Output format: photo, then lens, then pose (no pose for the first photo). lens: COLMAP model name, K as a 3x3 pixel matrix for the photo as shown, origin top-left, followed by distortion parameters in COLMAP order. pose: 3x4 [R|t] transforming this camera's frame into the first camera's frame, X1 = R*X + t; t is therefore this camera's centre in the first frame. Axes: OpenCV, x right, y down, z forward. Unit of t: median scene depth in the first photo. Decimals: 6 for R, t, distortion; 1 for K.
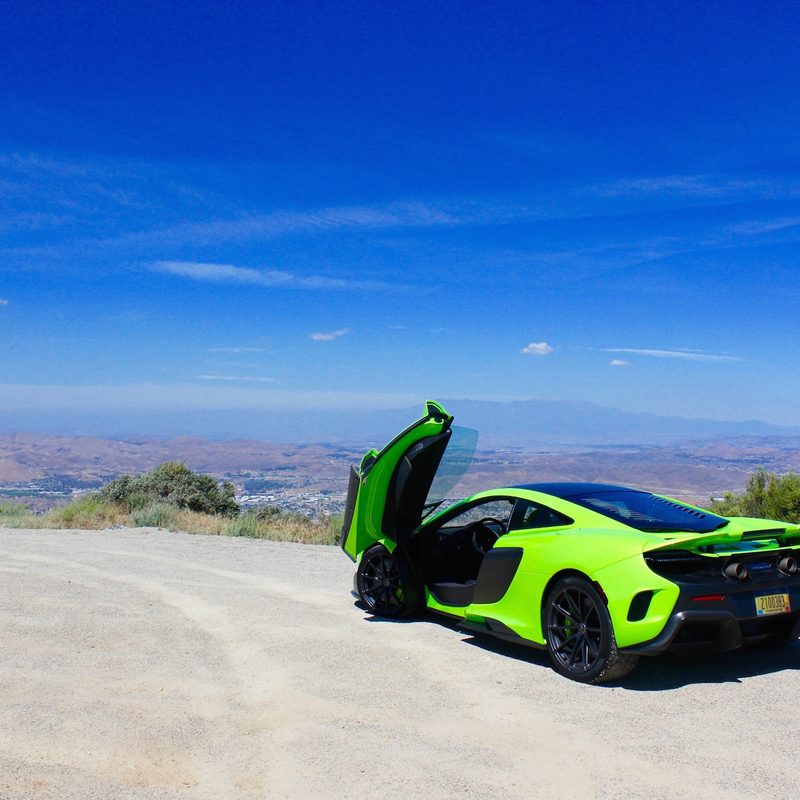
lens RADIAL K [[1003.8, 0, 400.4], [0, 1003.8, 405.0], [0, 0, 1]] dist [-0.133888, 0.000000]
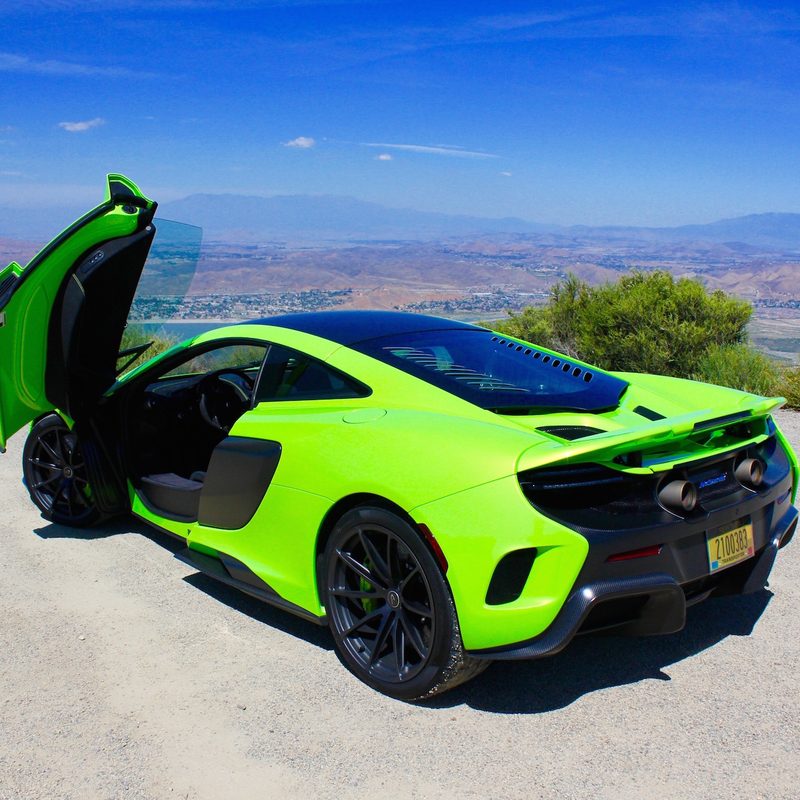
lens RADIAL K [[1003.8, 0, 404.7], [0, 1003.8, 401.4], [0, 0, 1]] dist [-0.133888, 0.000000]
pose [[0.971700, -0.034728, 0.233650, 0.064933], [-0.012361, 0.980303, 0.197114, 0.011554], [-0.235893, -0.194424, 0.952131, 0.493268]]
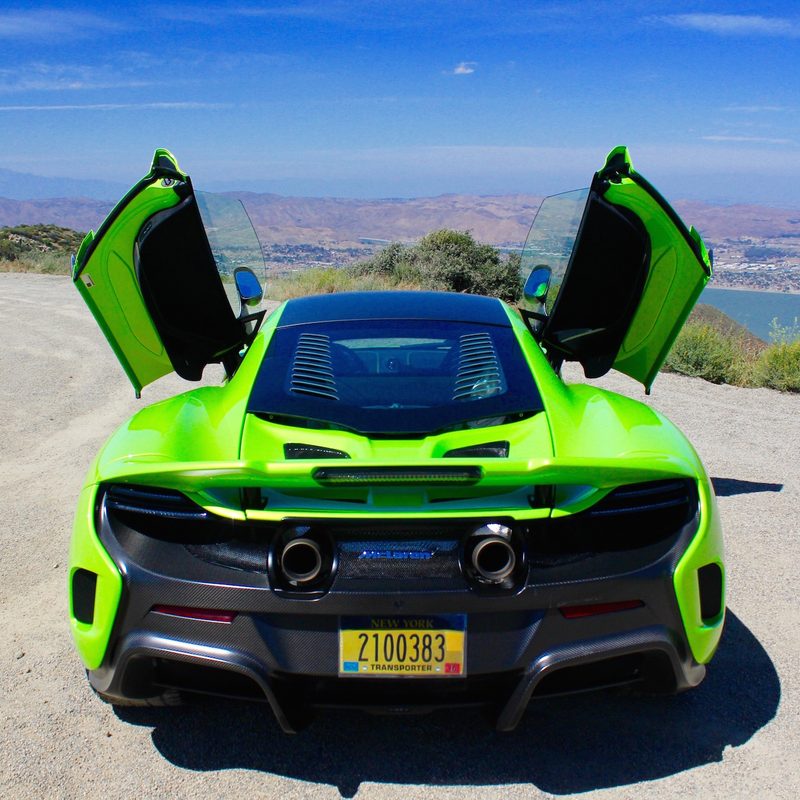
lens RADIAL K [[1003.8, 0, 395.5], [0, 1003.8, 402.3], [0, 0, 1]] dist [-0.133888, 0.000000]
pose [[0.880853, 0.097202, -0.463304, 0.526004], [0.012901, 0.973400, 0.228748, 0.011642], [0.473215, -0.207470, 0.856168, 0.637736]]
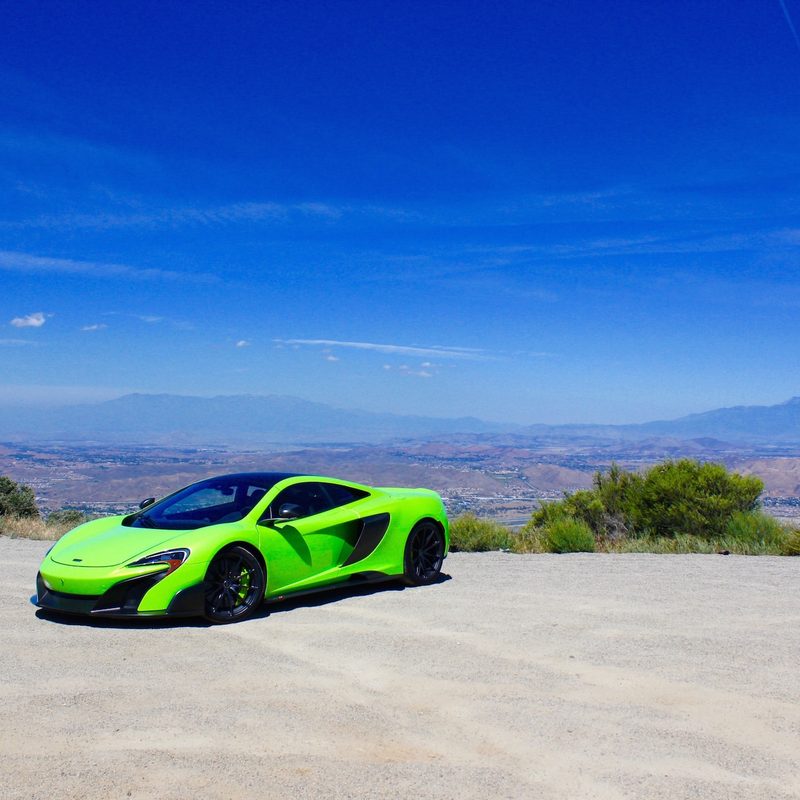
lens RADIAL K [[1079.2, 0, 405.3], [0, 1079.2, 396.5], [0, 0, 1]] dist [-0.127921, 0.000000]
pose [[0.959654, 0.005279, 0.281135, -0.429802], [-0.004291, 0.999982, -0.004127, -0.007565], [-0.281152, 0.002754, 0.959659, -0.124146]]
